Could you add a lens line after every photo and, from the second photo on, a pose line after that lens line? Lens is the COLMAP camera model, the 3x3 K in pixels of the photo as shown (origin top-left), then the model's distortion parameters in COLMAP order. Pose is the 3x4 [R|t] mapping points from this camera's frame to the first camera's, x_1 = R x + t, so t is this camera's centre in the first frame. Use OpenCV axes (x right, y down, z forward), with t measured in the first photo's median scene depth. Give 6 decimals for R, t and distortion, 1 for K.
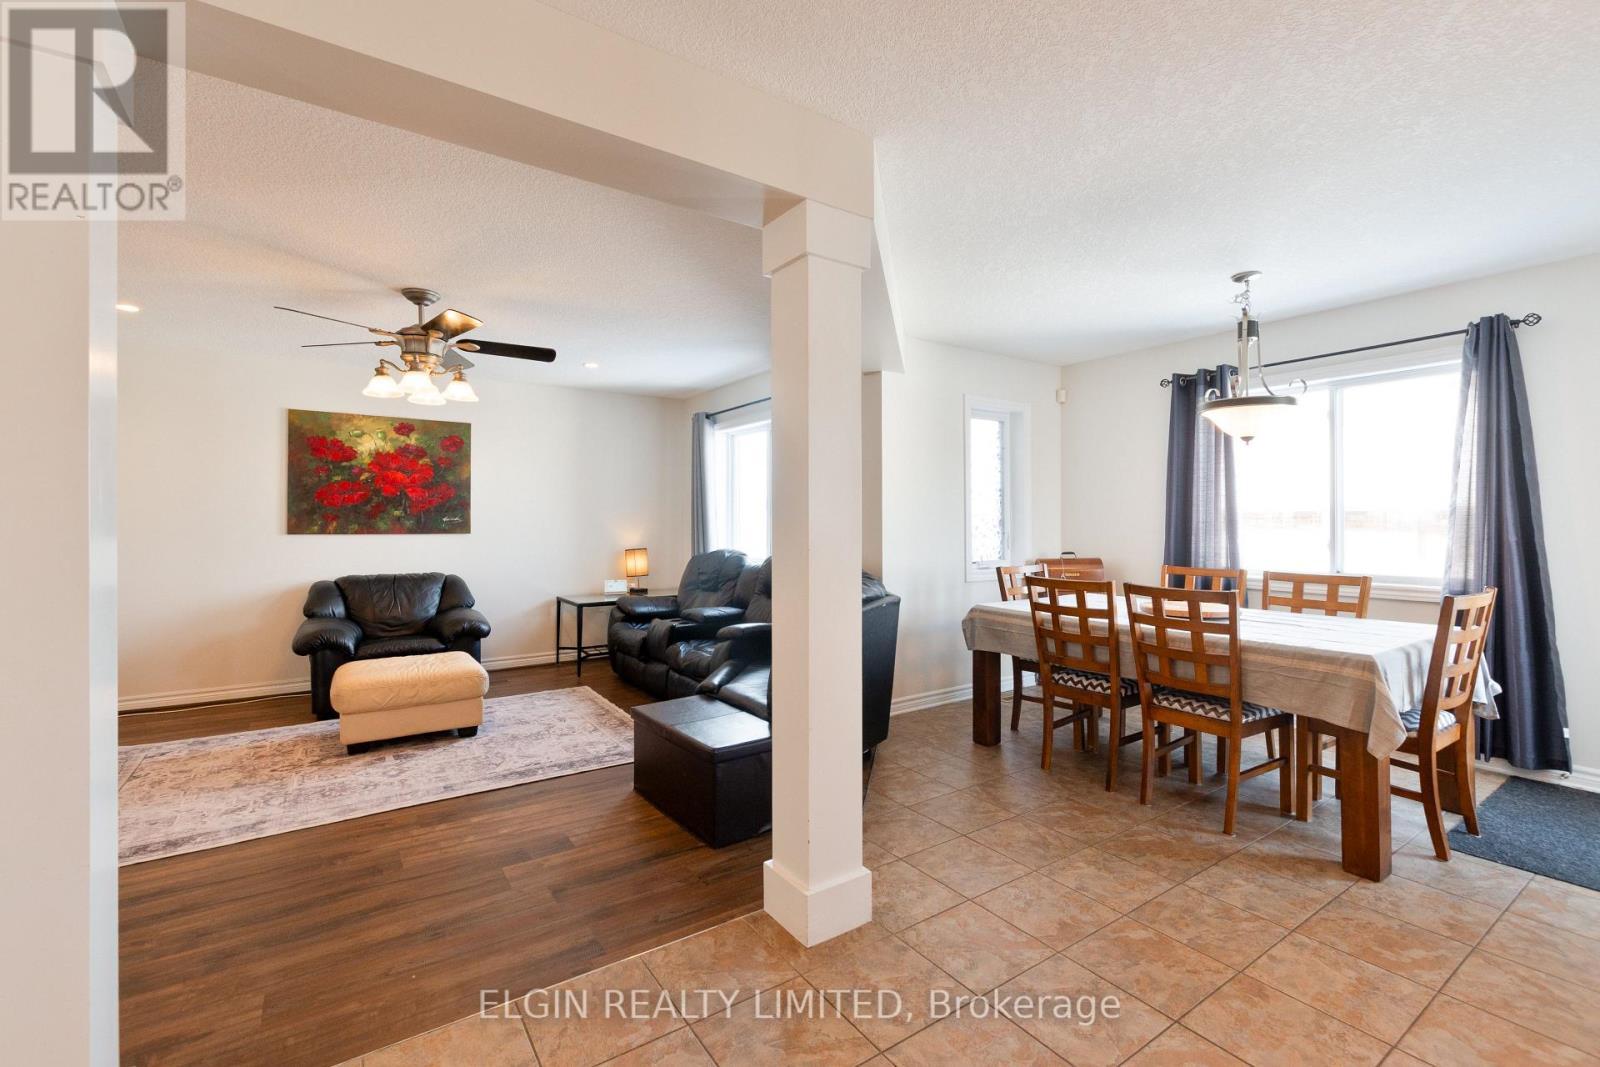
lens RADIAL K [[695.6, 0, 799.6], [0, 695.6, 520.3], [0, 0, 1]] dist [-0.000810, -0.001142]
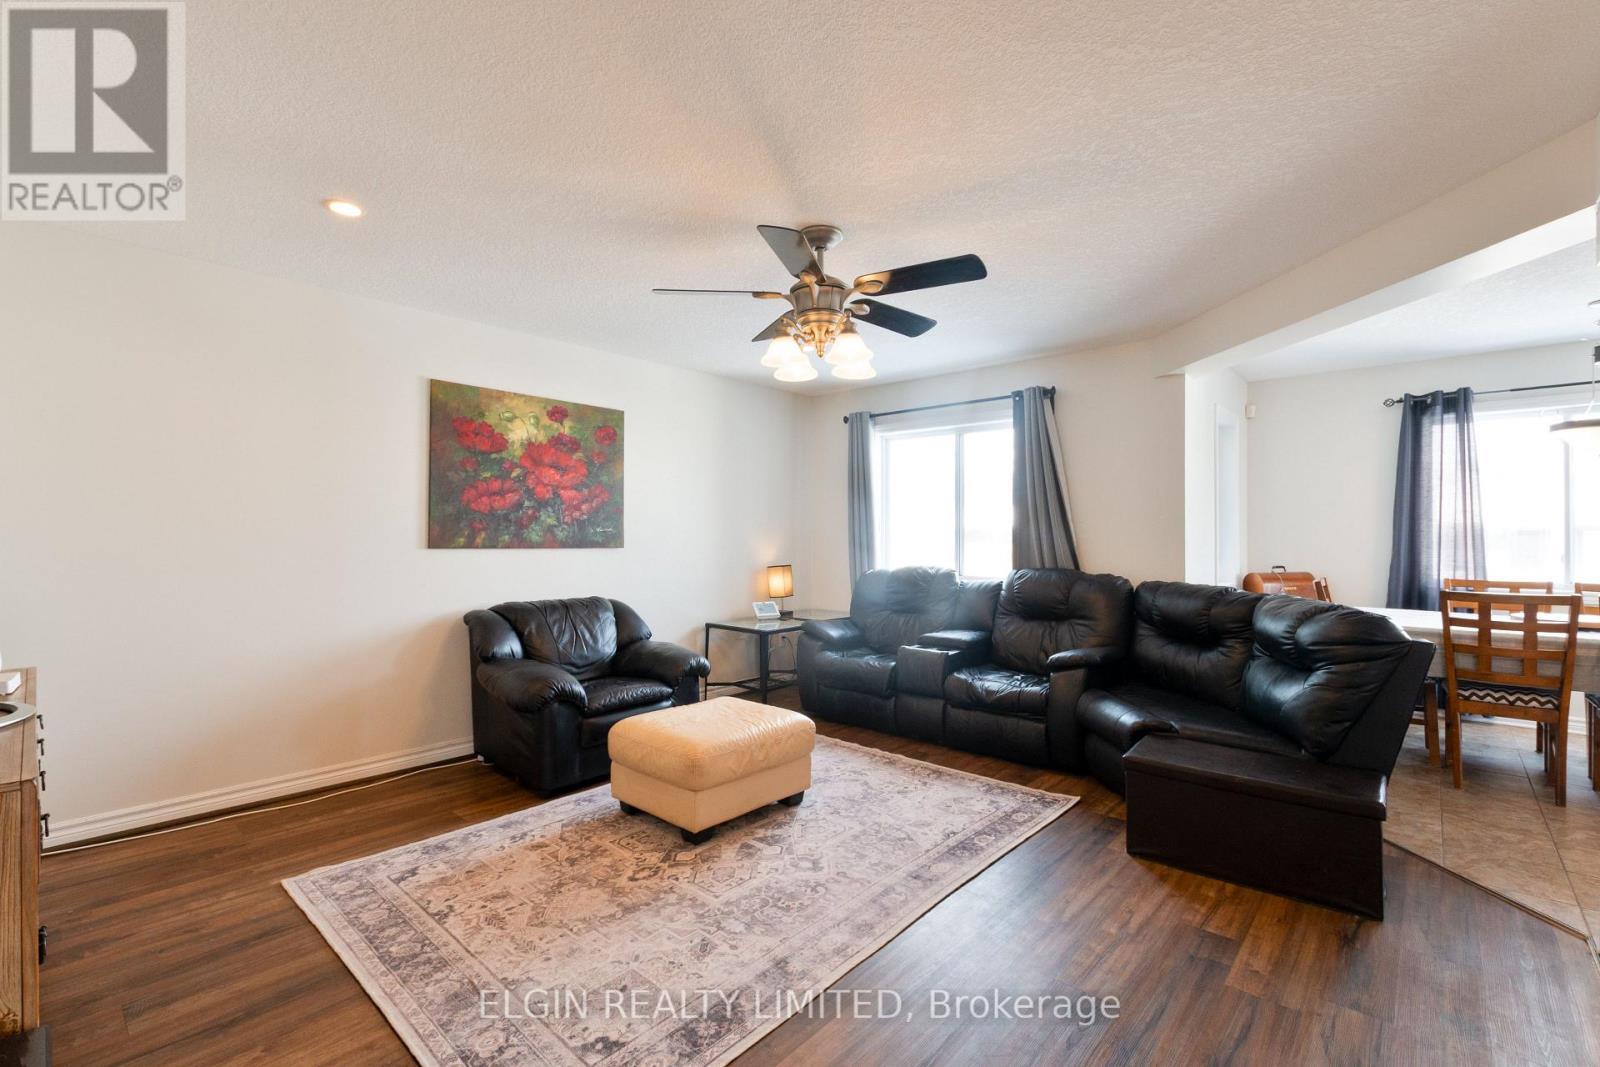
lens RADIAL K [[704.7, 0, 800.0], [0, 704.7, 533.5], [0, 0, 1]] dist [0.001002, -0.000031]
pose [[0.970500, 0.004894, 0.241053, -0.715568], [-0.004236, 0.999986, -0.003249, 0.006579], [-0.241065, 0.002132, 0.970507, 0.239453]]
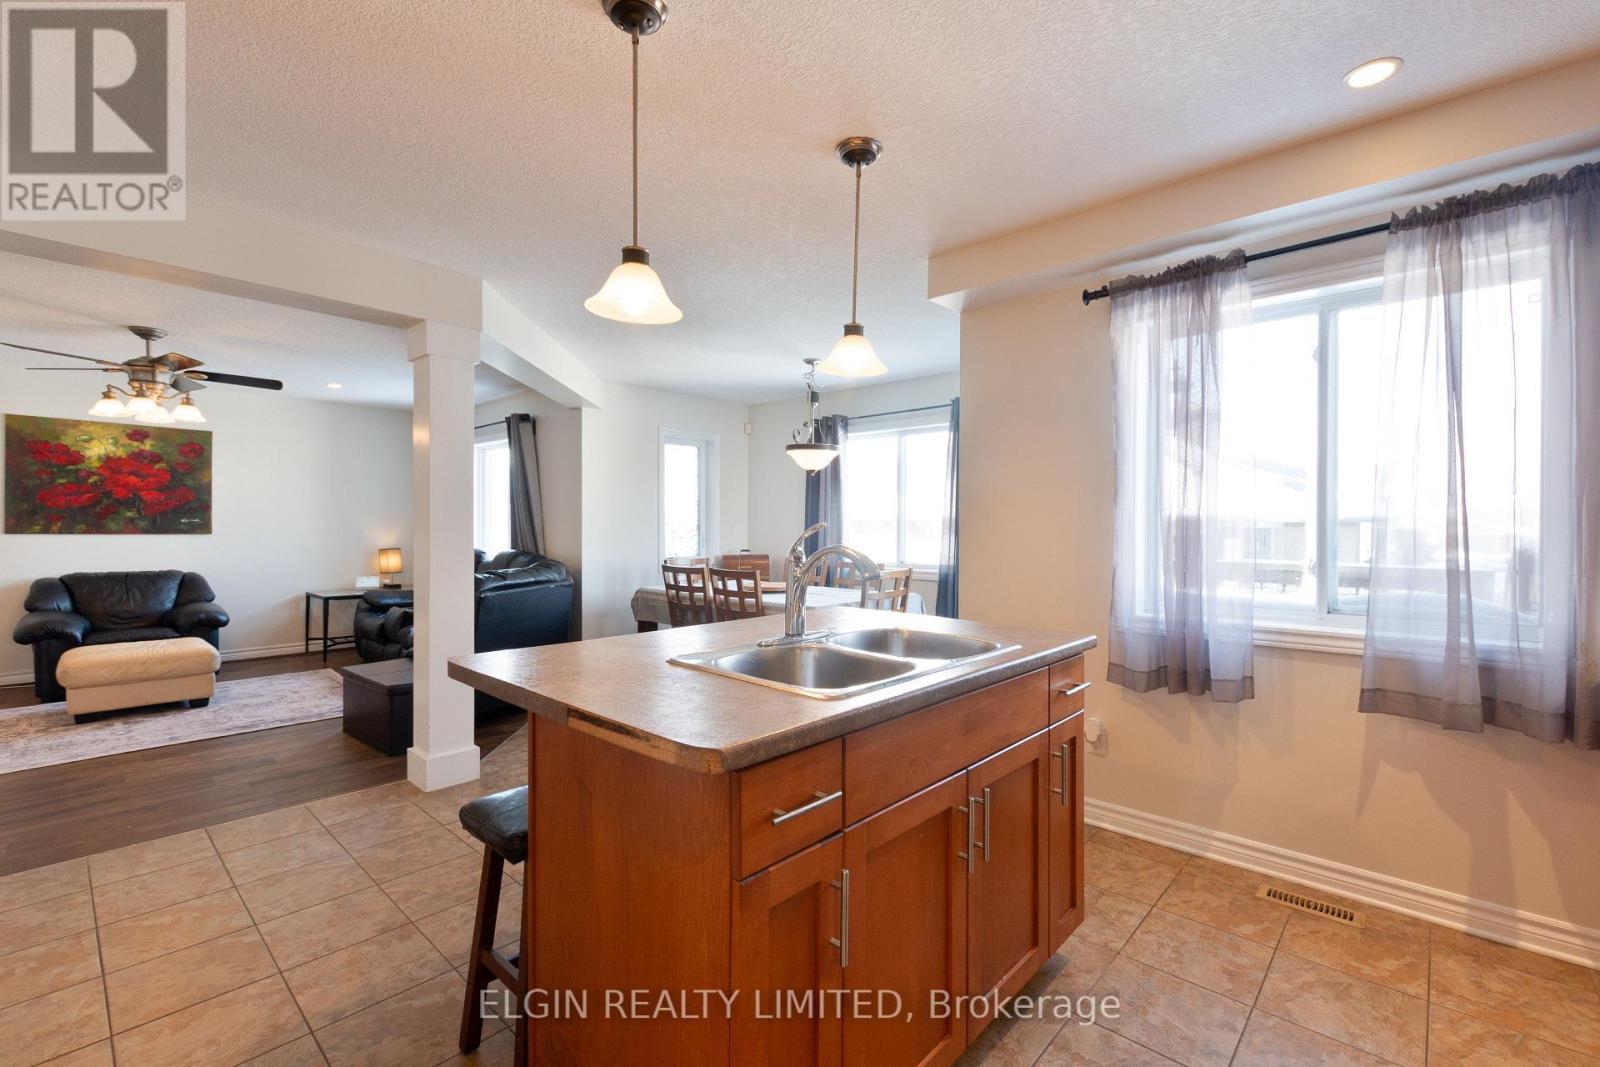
lens RADIAL K [[698.0, 0, 808.0], [0, 698.0, 532.6], [0, 0, 1]] dist [-0.002248, -0.001377]
pose [[0.972217, 0.004508, 0.234038, 0.259895], [-0.007150, 0.999920, 0.010440, -0.001442], [-0.233972, -0.011823, 0.972171, -0.400097]]
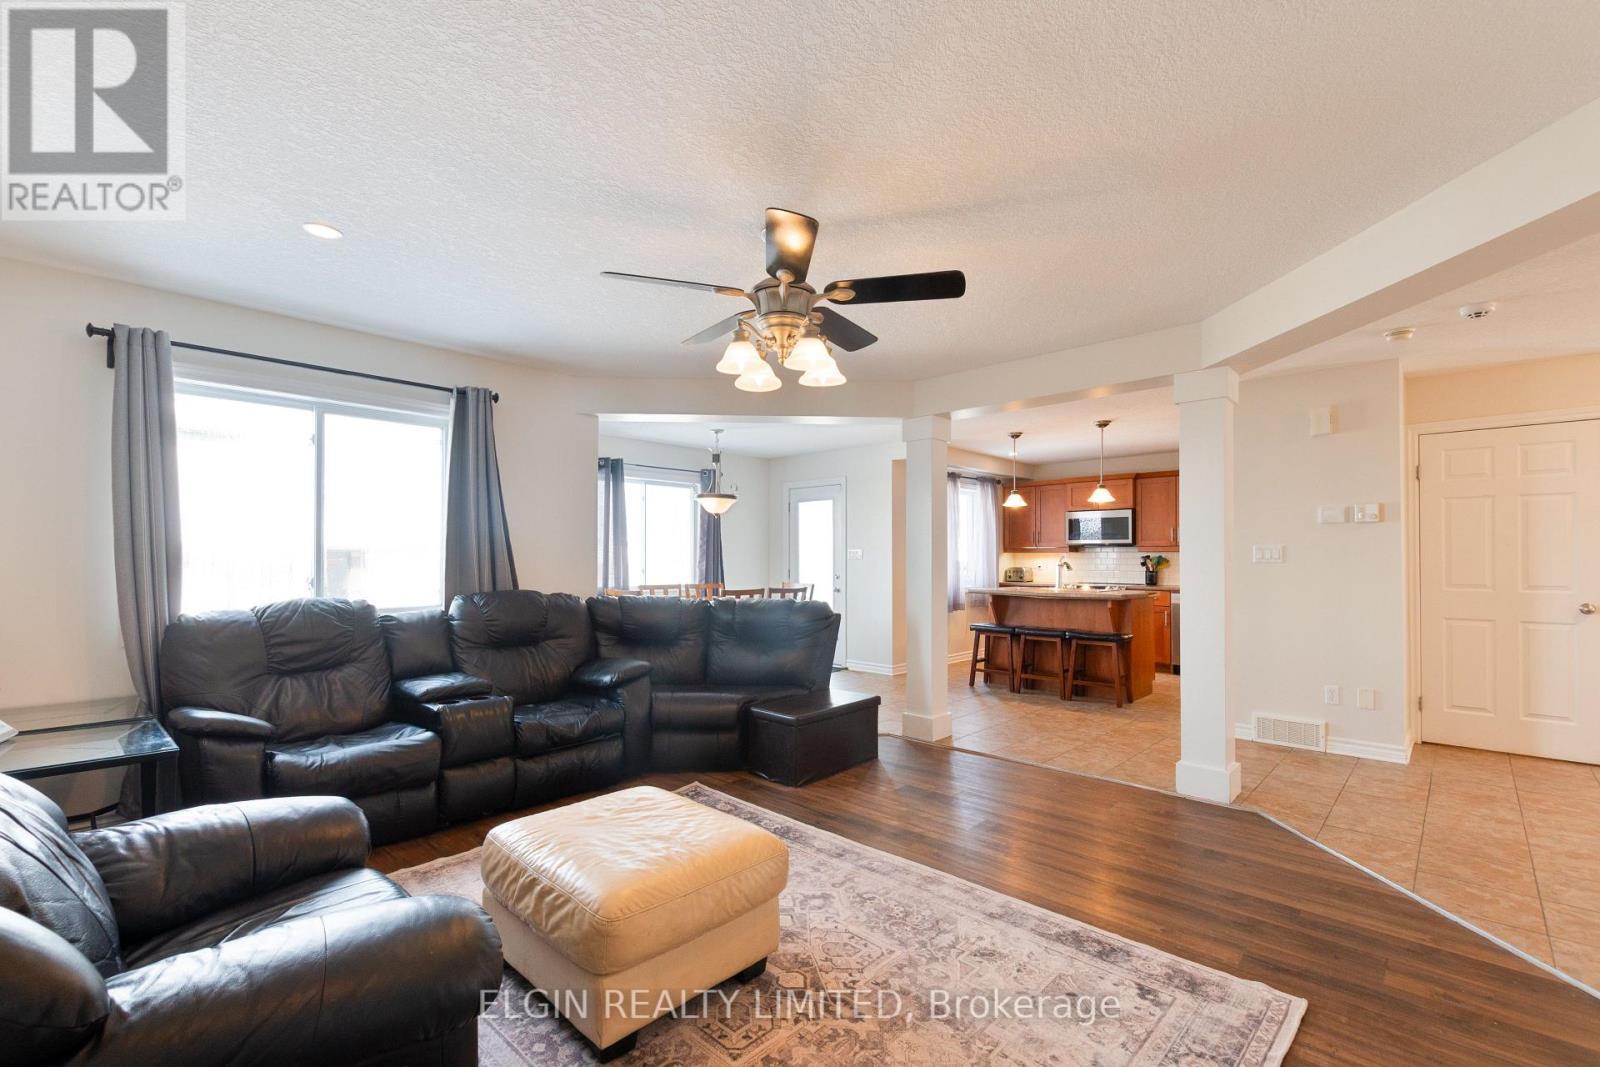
lens RADIAL K [[699.1, 0, 802.3], [0, 699.1, 553.2], [0, 0, 1]] dist [-0.000531, -0.000461]
pose [[-0.215832, 0.009803, 0.976381, -1.185866], [-0.002359, 0.999941, -0.010561, 0.011383], [-0.976428, -0.004582, -0.215796, 1.079403]]
